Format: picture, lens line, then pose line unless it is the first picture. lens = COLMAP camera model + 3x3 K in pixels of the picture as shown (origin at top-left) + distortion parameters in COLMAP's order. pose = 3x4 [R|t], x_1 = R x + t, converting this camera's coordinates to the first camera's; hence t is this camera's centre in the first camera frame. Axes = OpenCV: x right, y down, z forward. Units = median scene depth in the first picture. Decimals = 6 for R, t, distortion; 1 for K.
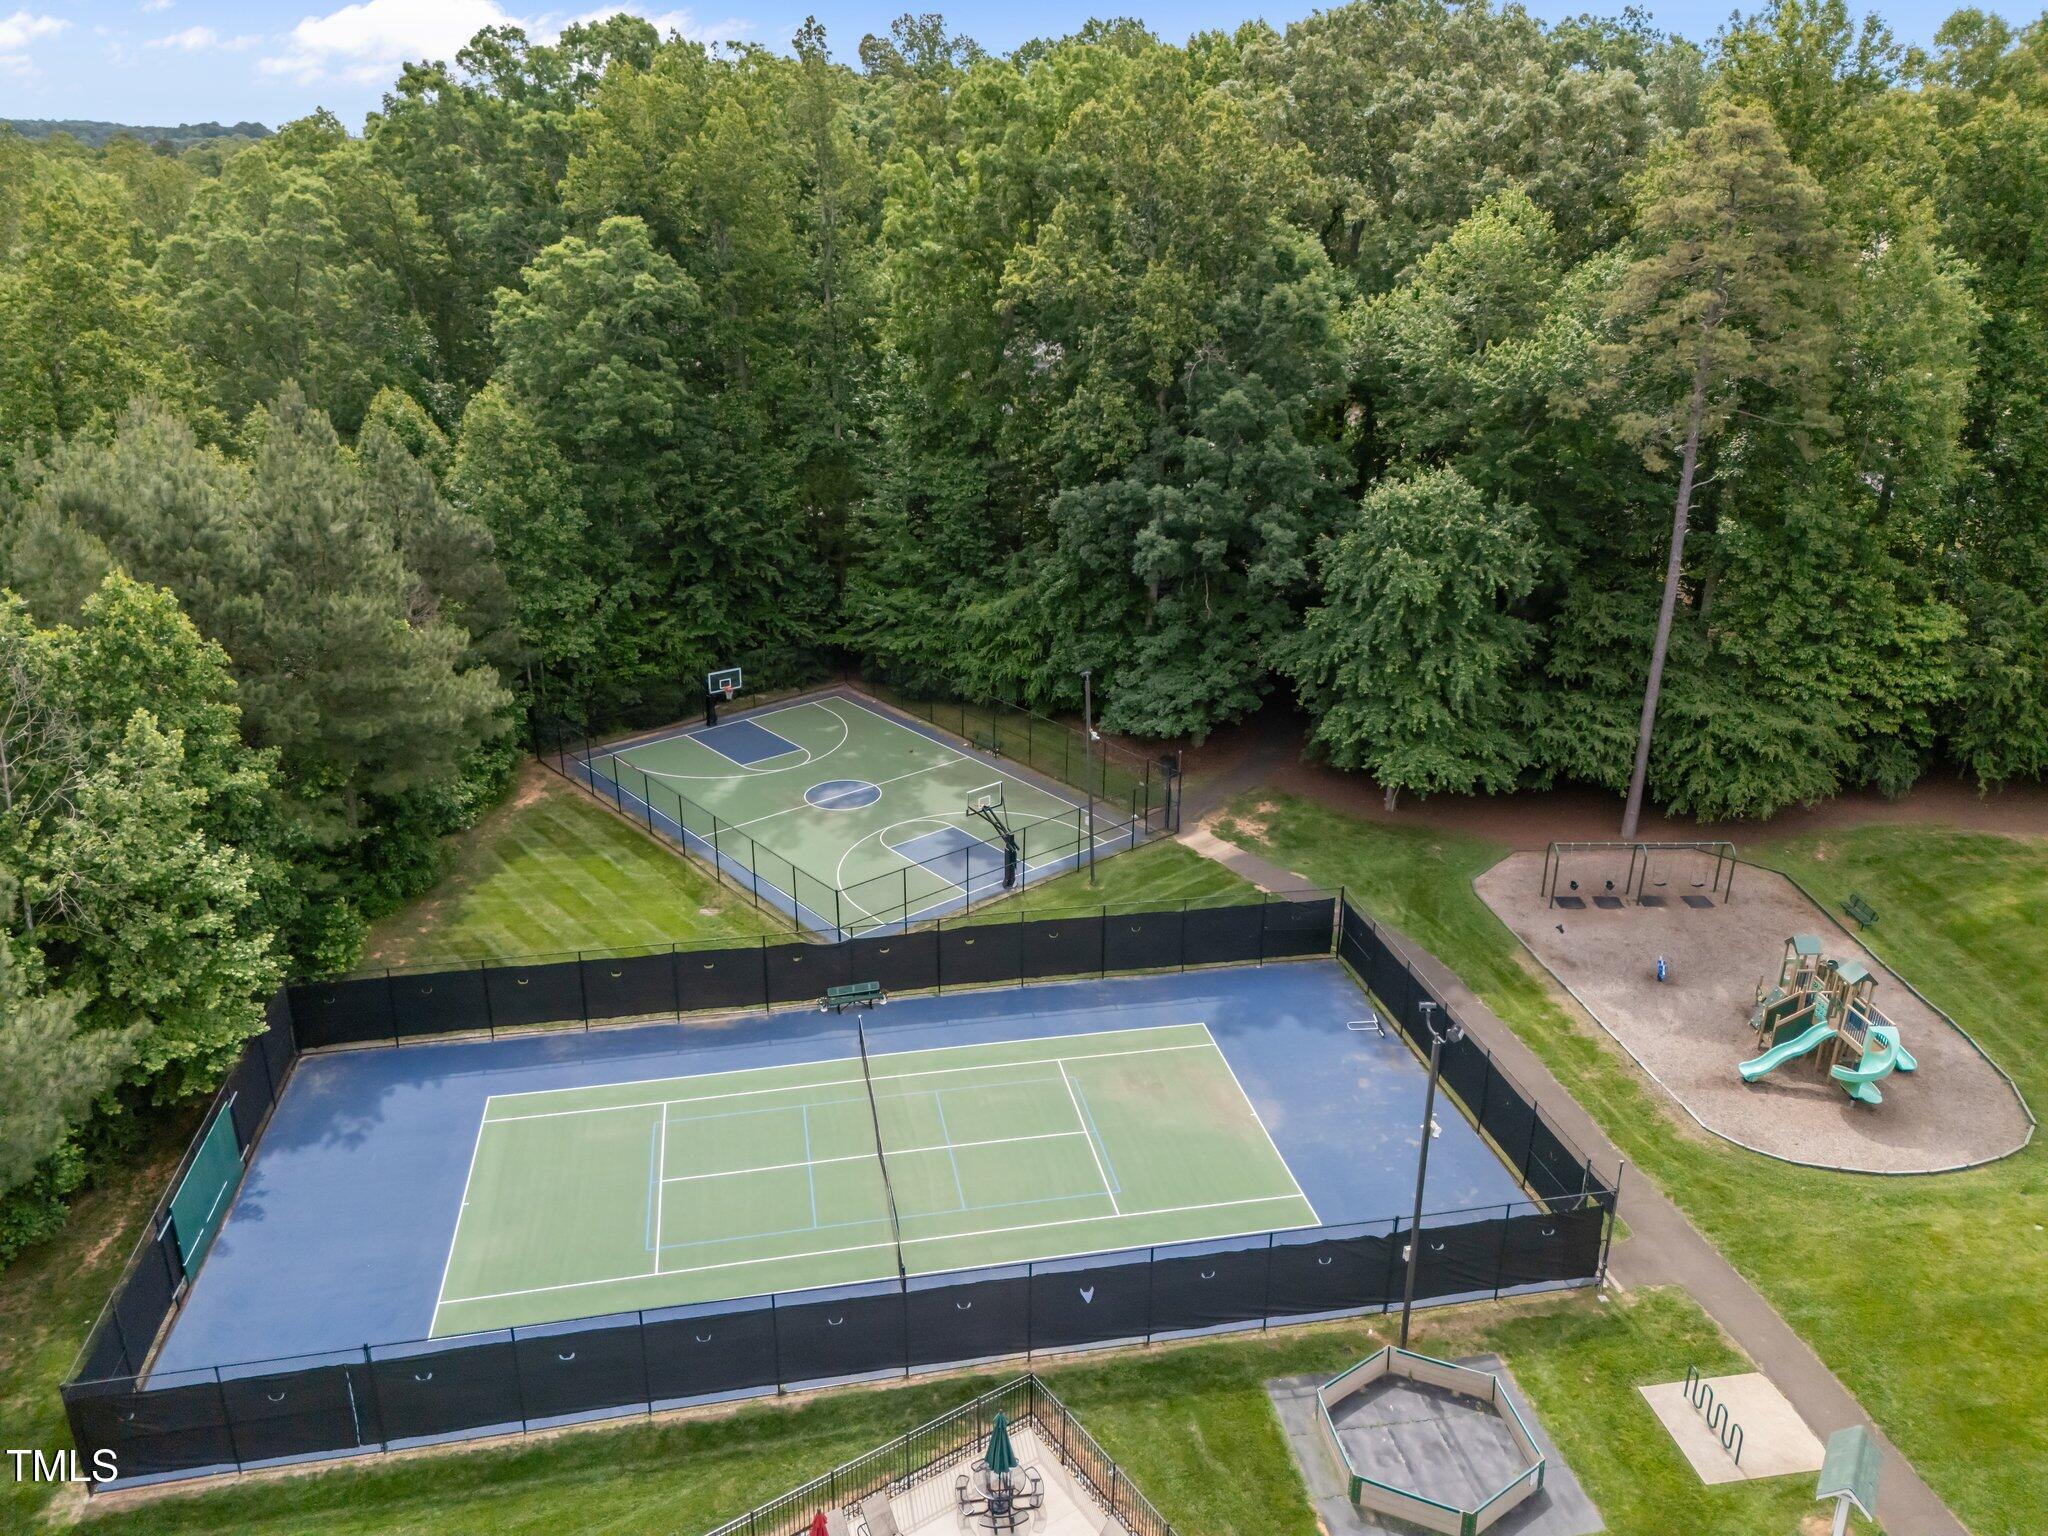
lens RADIAL K [[1385.1, 0, 1052.0], [0, 1385.1, 769.3], [0, 0, 1]] dist [0.084415, 0.000219]
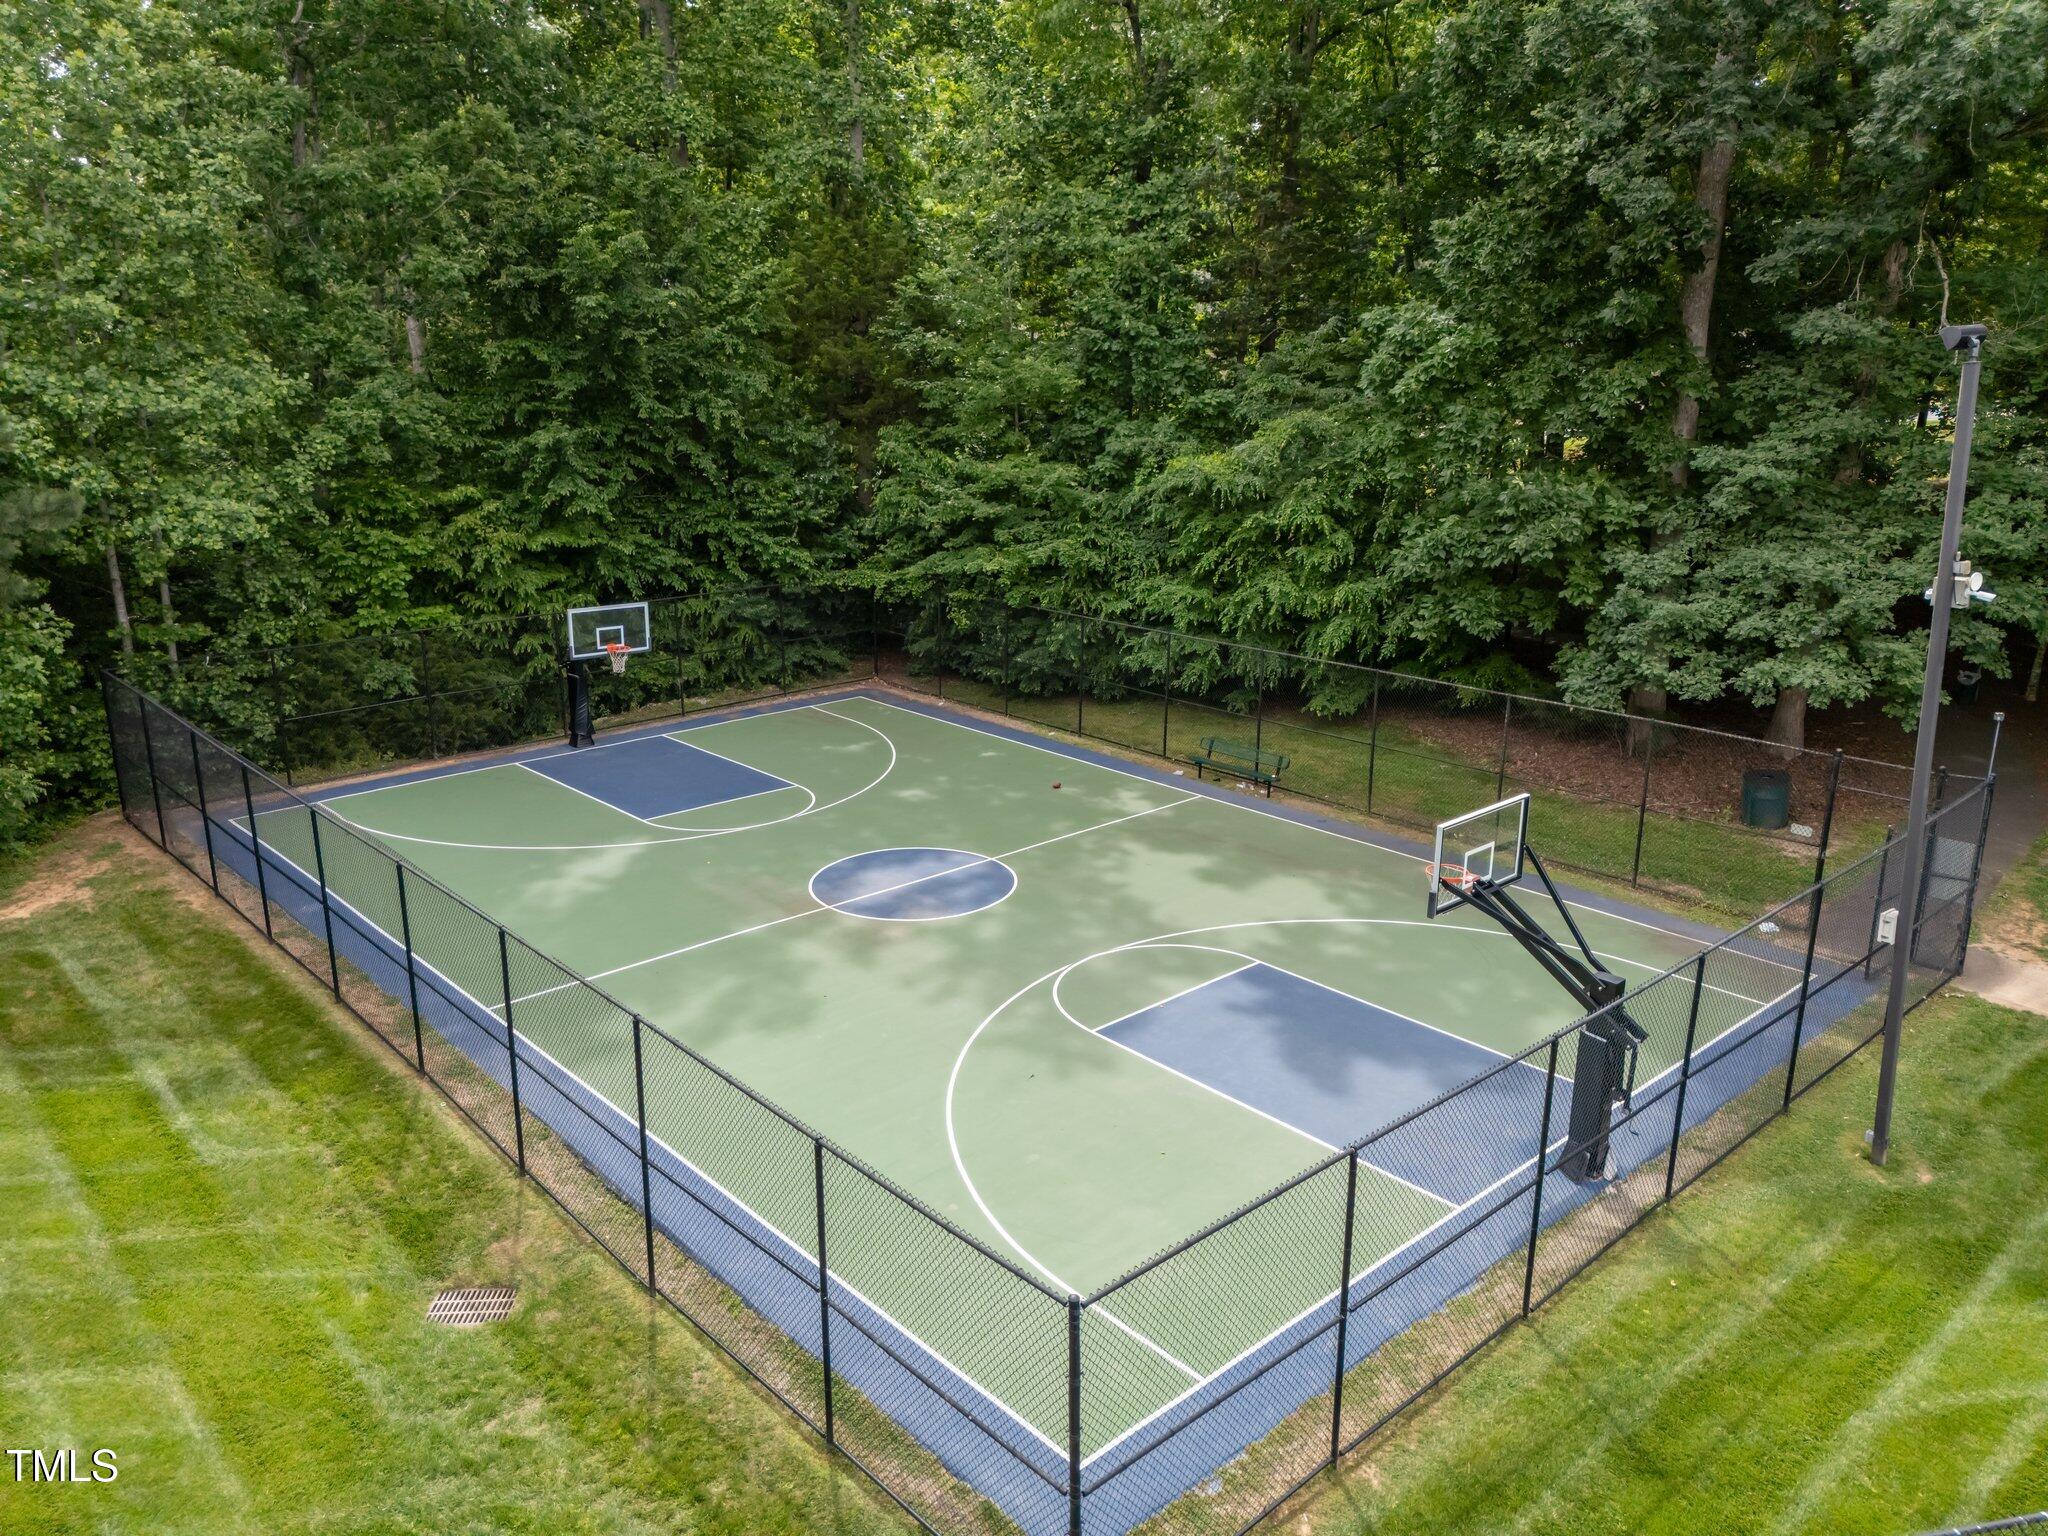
lens RADIAL K [[1533.3, 0, 1016.9], [0, 1533.3, 755.1], [0, 0, 1]] dist [0.105194, -0.121034]
pose [[0.999779, -0.019028, -0.008906, -0.113239], [0.017921, 0.993633, -0.111230, 0.029052], [0.010965, 0.111046, 0.993755, 0.566358]]
